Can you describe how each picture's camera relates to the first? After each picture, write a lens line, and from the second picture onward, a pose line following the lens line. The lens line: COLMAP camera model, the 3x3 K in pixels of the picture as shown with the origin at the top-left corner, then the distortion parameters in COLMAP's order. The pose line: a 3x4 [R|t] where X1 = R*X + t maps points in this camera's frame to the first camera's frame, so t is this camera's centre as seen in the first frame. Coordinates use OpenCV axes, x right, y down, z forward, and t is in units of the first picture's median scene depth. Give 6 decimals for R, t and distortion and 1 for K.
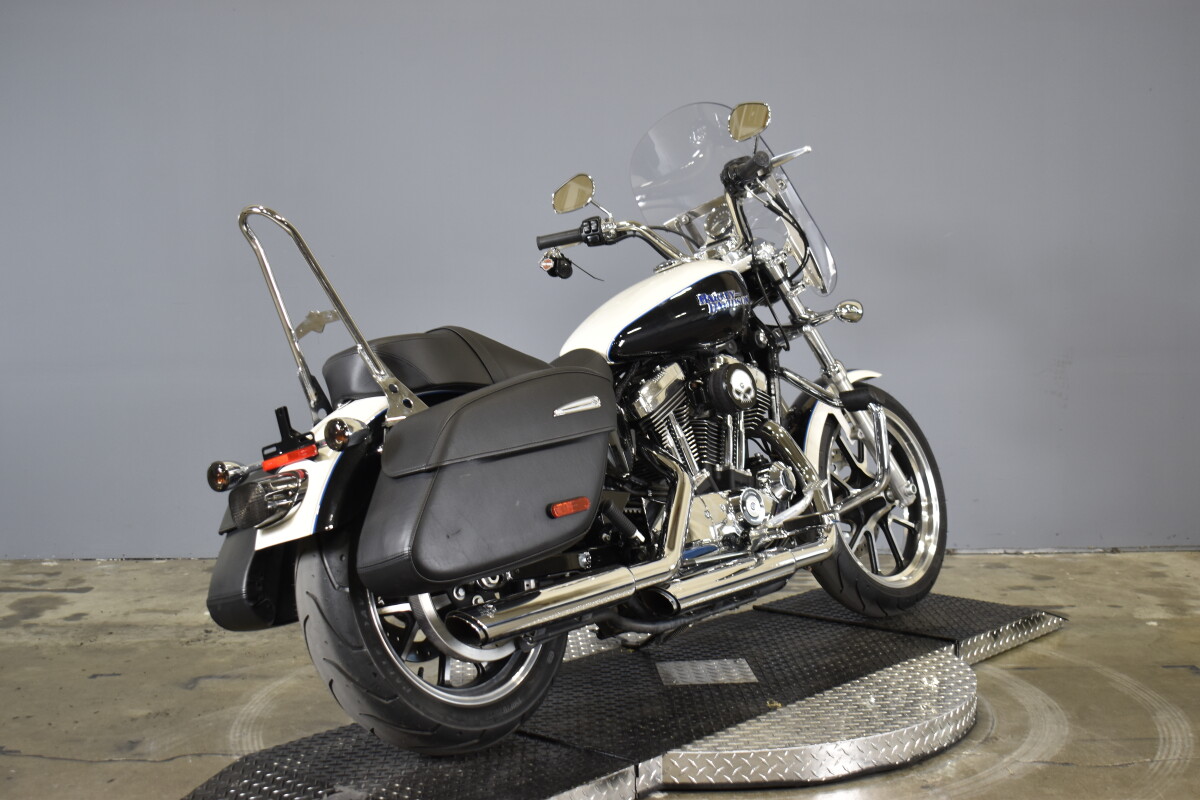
lens RADIAL K [[1723.5, 0, 600.0], [0, 1723.5, 400.0], [0, 0, 1]] dist [-0.014095, -0.000746]
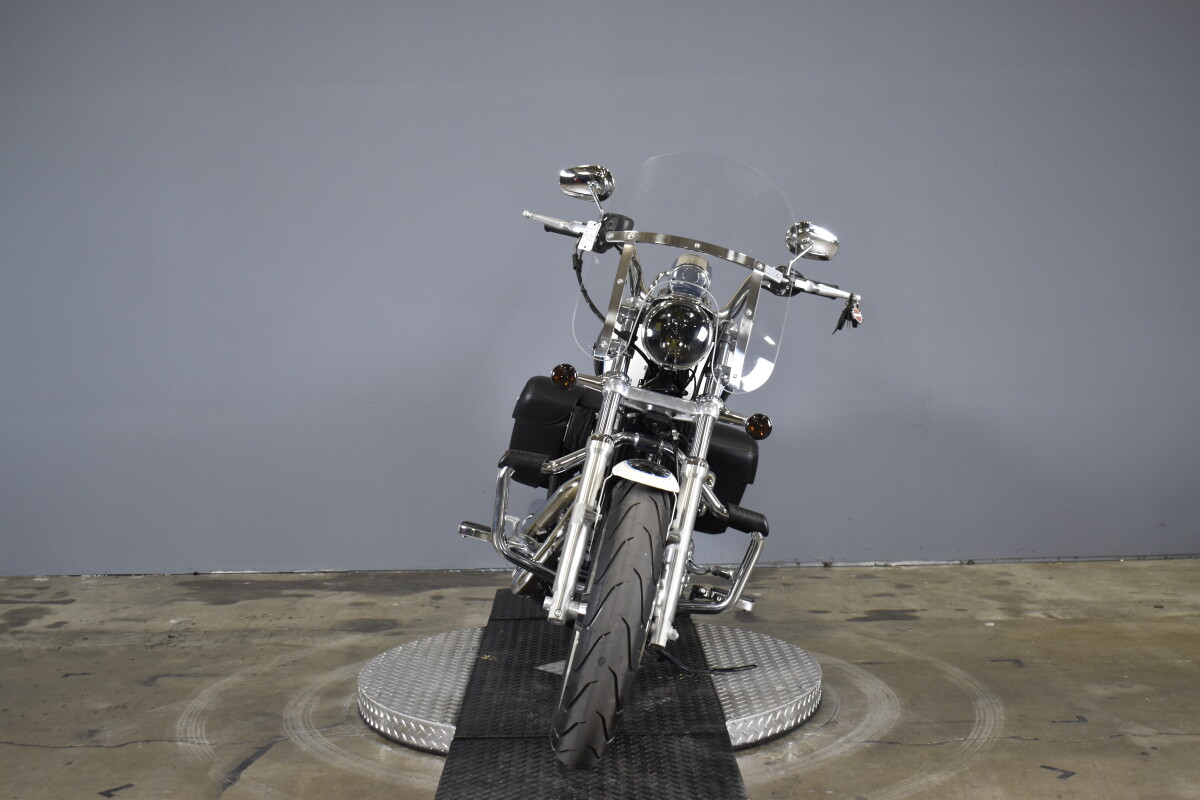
lens RADIAL K [[1543.1, 0, 600.0], [0, 1543.1, 400.0], [0, 0, 1]] dist [-0.030703, -0.005034]
pose [[0.999854, -0.004681, 0.016407, 0.046453], [0.005052, 0.999731, -0.022637, 0.001299], [-0.016297, 0.022717, 0.999609, -0.036954]]
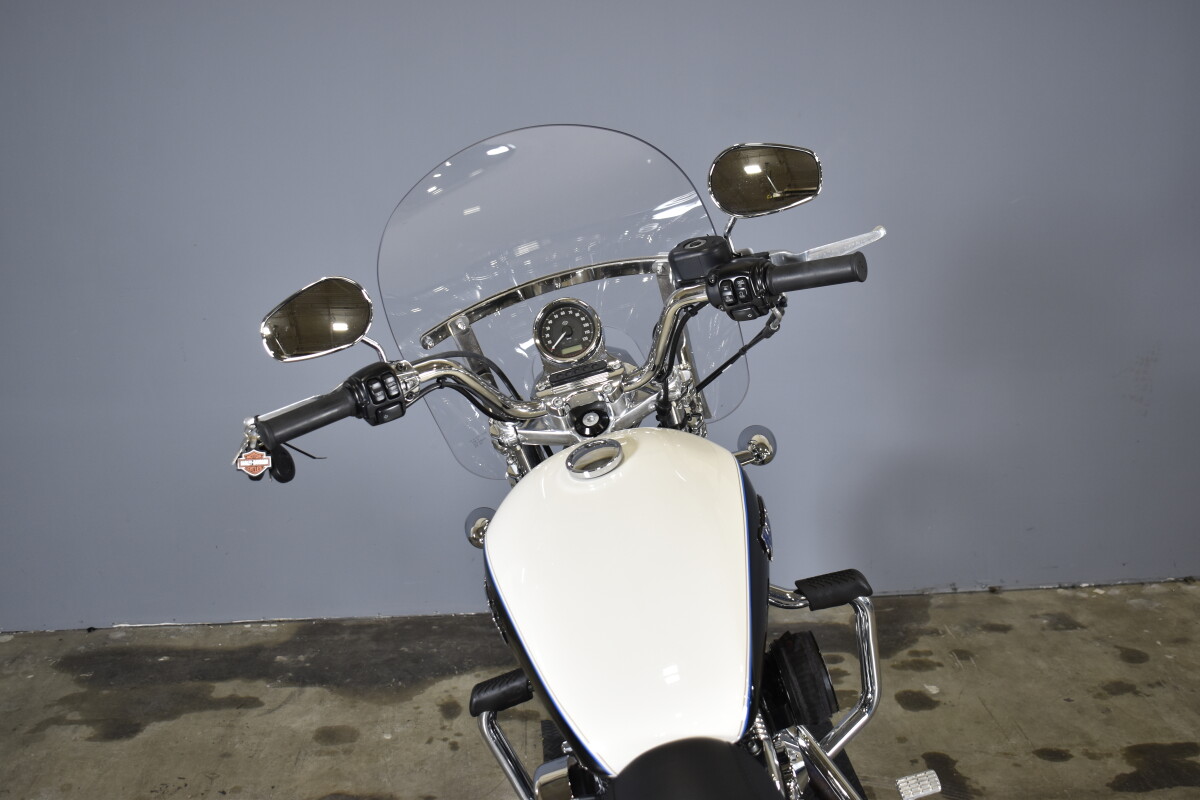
lens RADIAL K [[1315.9, 0, 600.0], [0, 1315.9, 400.0], [0, 0, 1]] dist [-0.052315, -0.008790]
pose [[0.997767, -0.029979, 0.059691, -0.022821], [0.017985, 0.981199, 0.192160, -0.161326], [-0.064329, -0.190658, 0.979547, 0.560918]]
